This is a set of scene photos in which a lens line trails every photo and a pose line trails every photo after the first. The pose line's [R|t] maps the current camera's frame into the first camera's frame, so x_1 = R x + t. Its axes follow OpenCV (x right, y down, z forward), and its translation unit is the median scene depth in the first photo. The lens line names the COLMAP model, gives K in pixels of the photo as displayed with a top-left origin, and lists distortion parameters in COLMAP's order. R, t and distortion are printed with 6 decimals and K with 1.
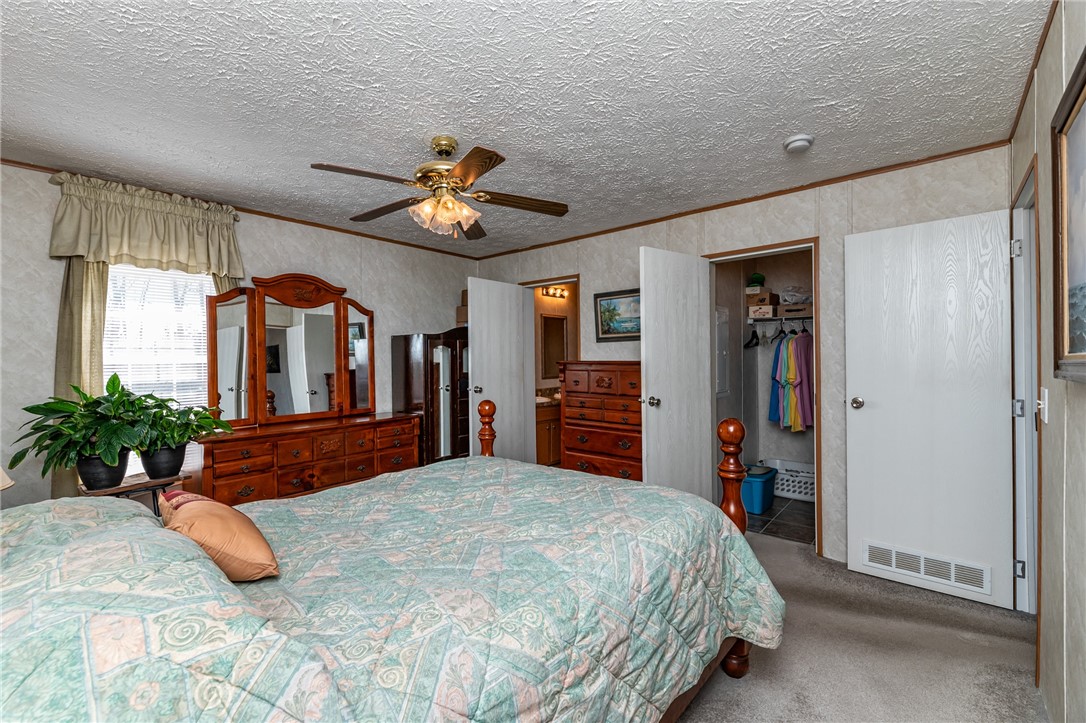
lens RADIAL K [[457.4, 0, 543.0], [0, 457.4, 361.5], [0, 0, 1]] dist [0.000224, -0.000011]
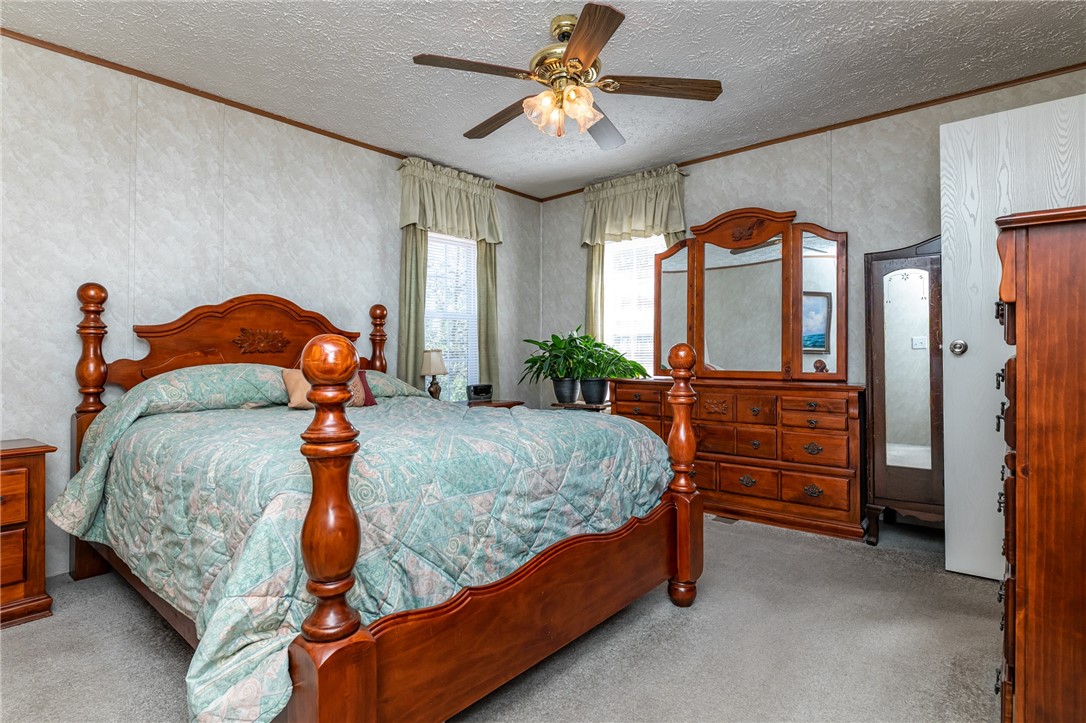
lens RADIAL K [[556.7, 0, 548.5], [0, 556.7, 352.4], [0, 0, 1]] dist [0.002624, 0.000213]
pose [[0.017451, 0.005000, -0.999835, 0.530304], [0.006427, 0.999966, 0.005113, 0.073141], [0.999827, -0.006515, 0.017418, 0.629593]]
